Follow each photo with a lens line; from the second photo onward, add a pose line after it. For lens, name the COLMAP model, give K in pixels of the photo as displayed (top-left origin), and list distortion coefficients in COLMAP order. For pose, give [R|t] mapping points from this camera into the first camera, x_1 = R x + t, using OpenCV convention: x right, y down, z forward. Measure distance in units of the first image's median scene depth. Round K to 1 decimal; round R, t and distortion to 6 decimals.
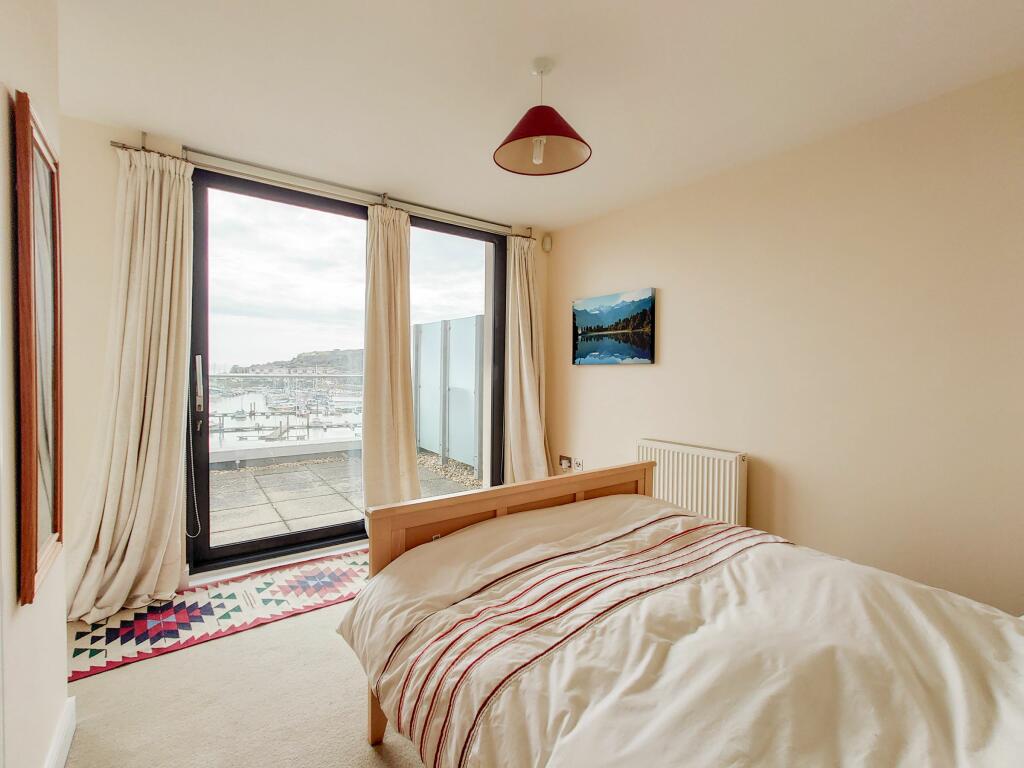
lens RADIAL K [[457.0, 0, 515.6], [0, 457.0, 380.9], [0, 0, 1]] dist [-0.002131, -0.000407]
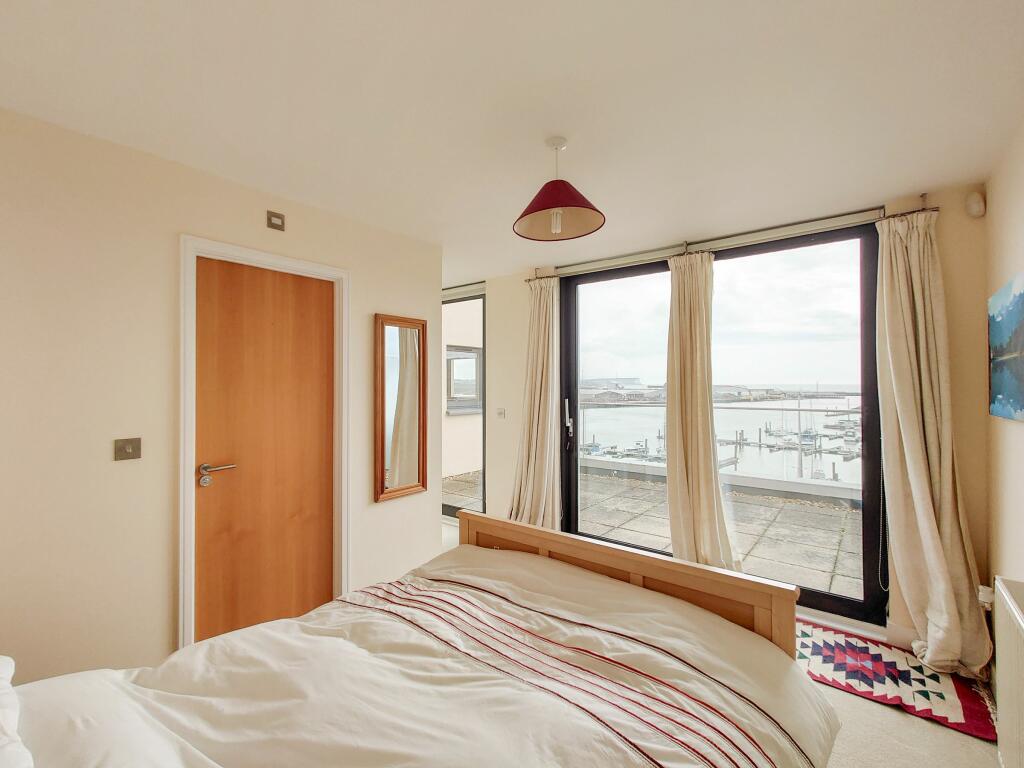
lens RADIAL K [[457.0, 0, 515.6], [0, 457.0, 380.9], [0, 0, 1]] dist [-0.002131, -0.000407]
pose [[0.270420, -0.022471, -0.962480, 1.043168], [-0.020954, 0.999353, -0.029219, -0.097899], [0.962514, 0.028069, 0.269774, 0.629099]]
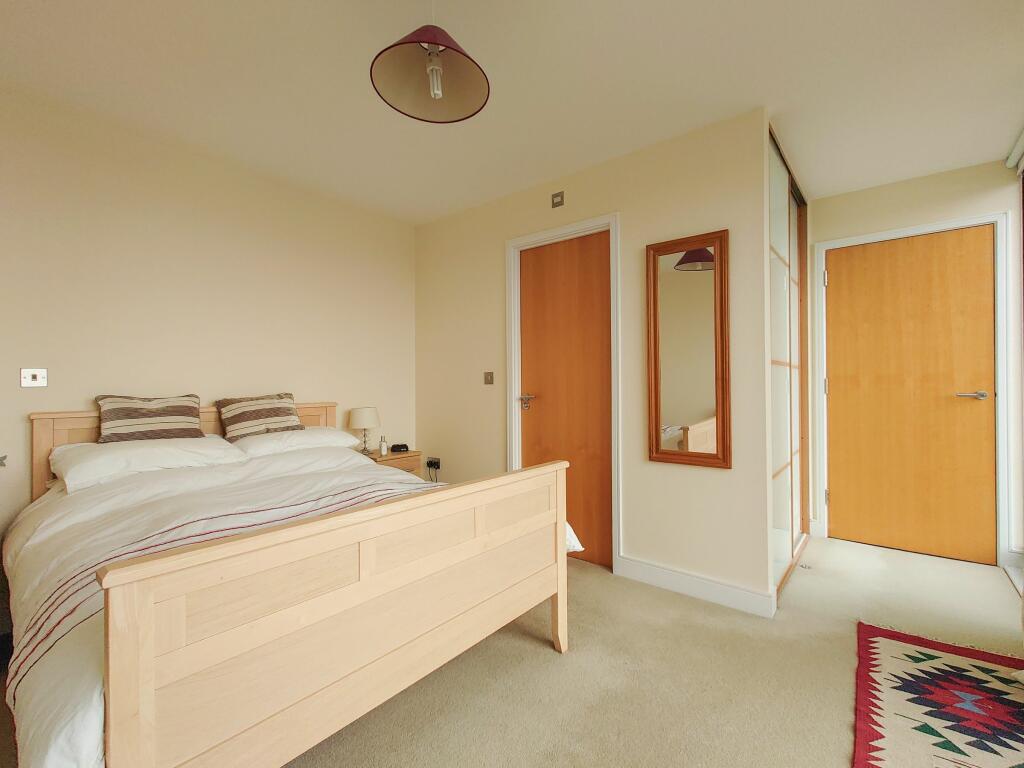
lens RADIAL K [[457.0, 0, 515.6], [0, 457.0, 380.9], [0, 0, 1]] dist [-0.002131, -0.000407]
pose [[-0.970756, -0.013021, -0.239717, 0.115661], [-0.018172, 0.999649, 0.019291, 0.024688], [0.239381, 0.023083, -0.970651, 1.843337]]
